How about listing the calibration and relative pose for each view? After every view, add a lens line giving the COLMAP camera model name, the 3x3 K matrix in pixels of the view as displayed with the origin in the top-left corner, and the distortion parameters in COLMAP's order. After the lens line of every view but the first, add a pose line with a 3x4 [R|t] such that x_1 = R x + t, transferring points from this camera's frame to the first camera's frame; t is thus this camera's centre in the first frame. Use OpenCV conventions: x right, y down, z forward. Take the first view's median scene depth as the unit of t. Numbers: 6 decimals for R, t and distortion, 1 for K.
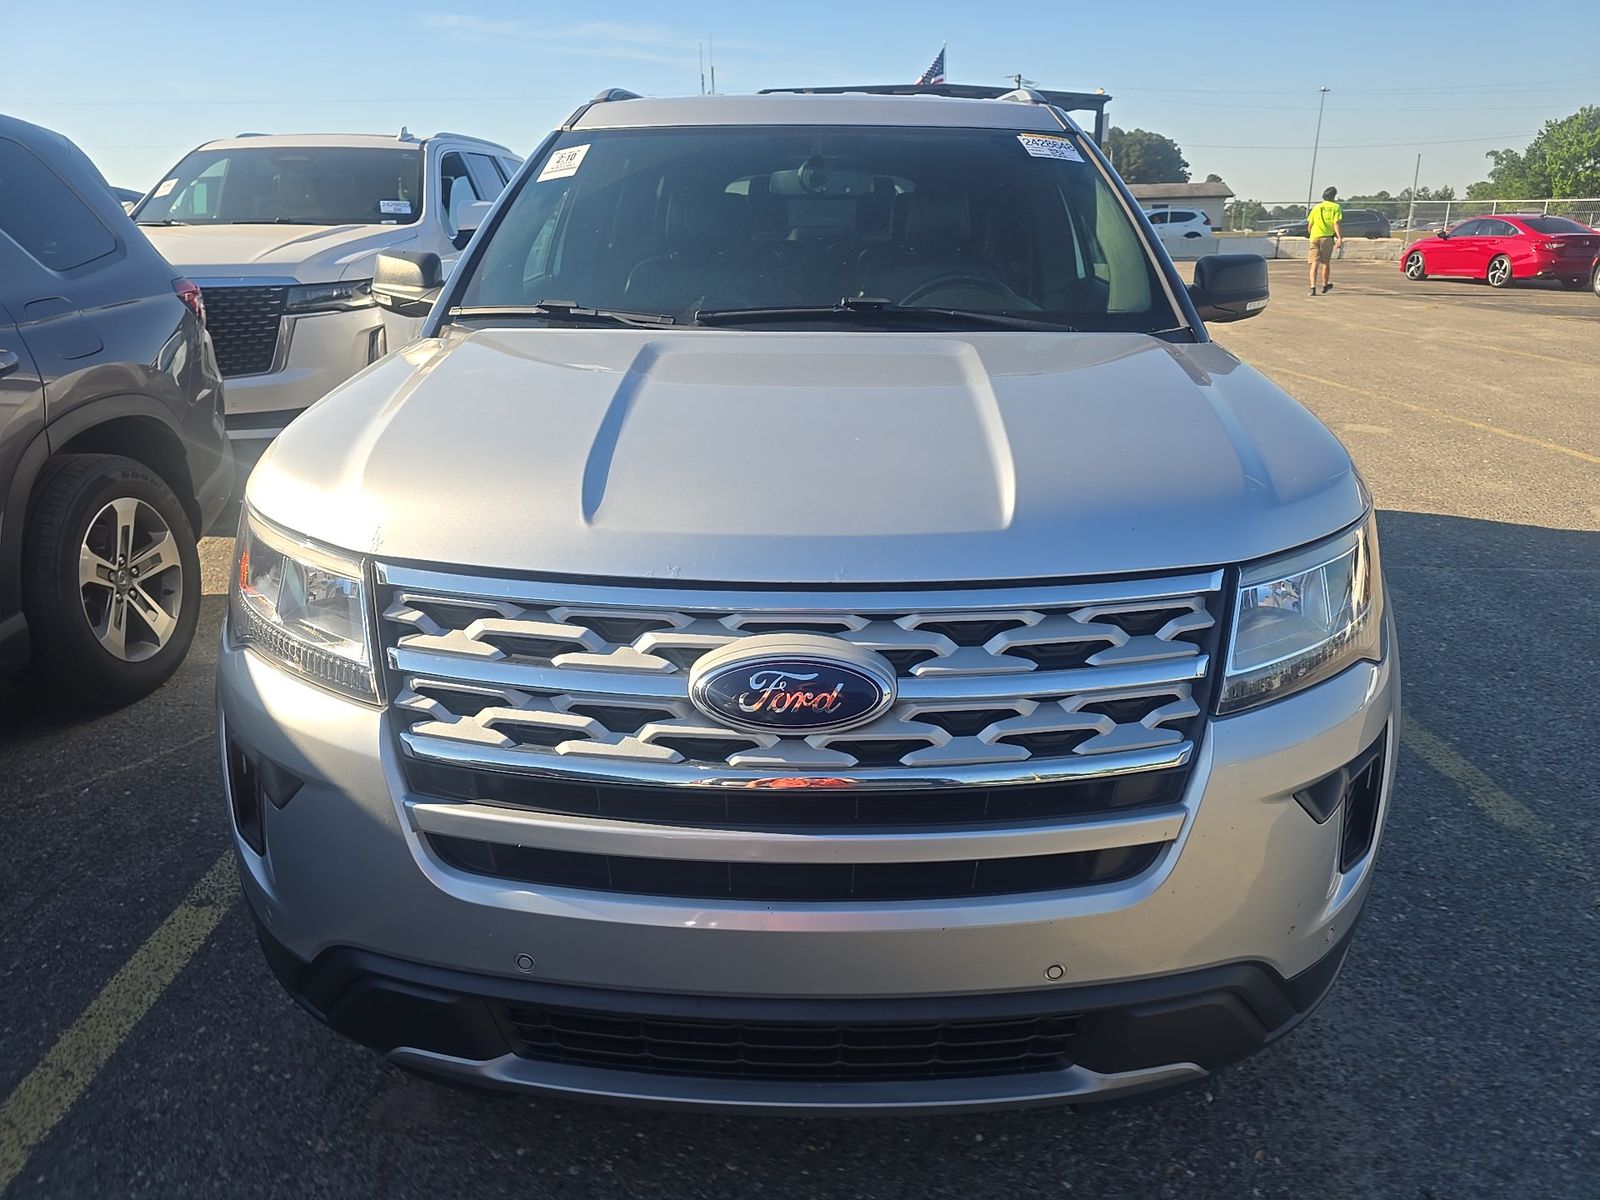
lens RADIAL K [[1086.0, 0, 797.4], [0, 1086.0, 594.0], [0, 0, 1]] dist [-0.001589, -0.005505]
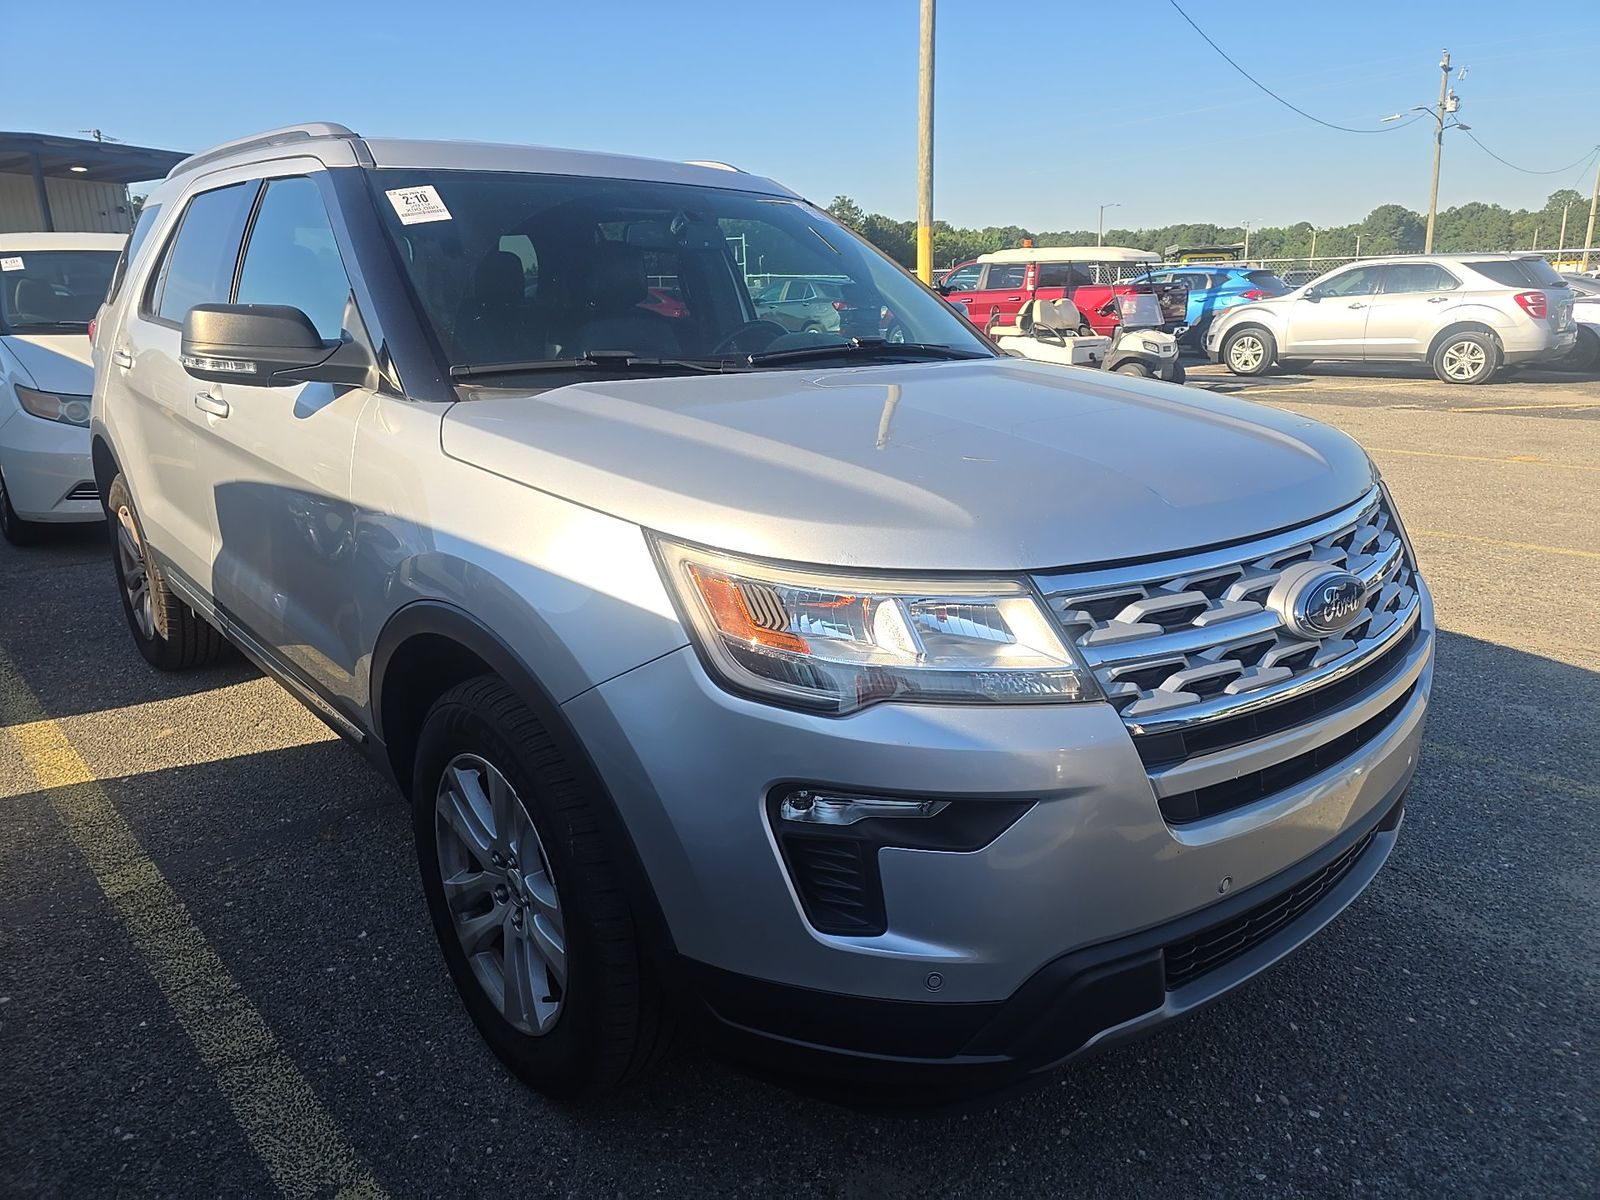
lens RADIAL K [[1086.0, 0, 792.7], [0, 1086.0, 606.1], [0, 0, 1]] dist [-0.001589, -0.005505]
pose [[0.750356, -0.189112, 0.633405, -1.274396], [0.220383, 0.974952, 0.030012, -0.086756], [-0.623215, 0.117072, 0.773238, 0.357157]]
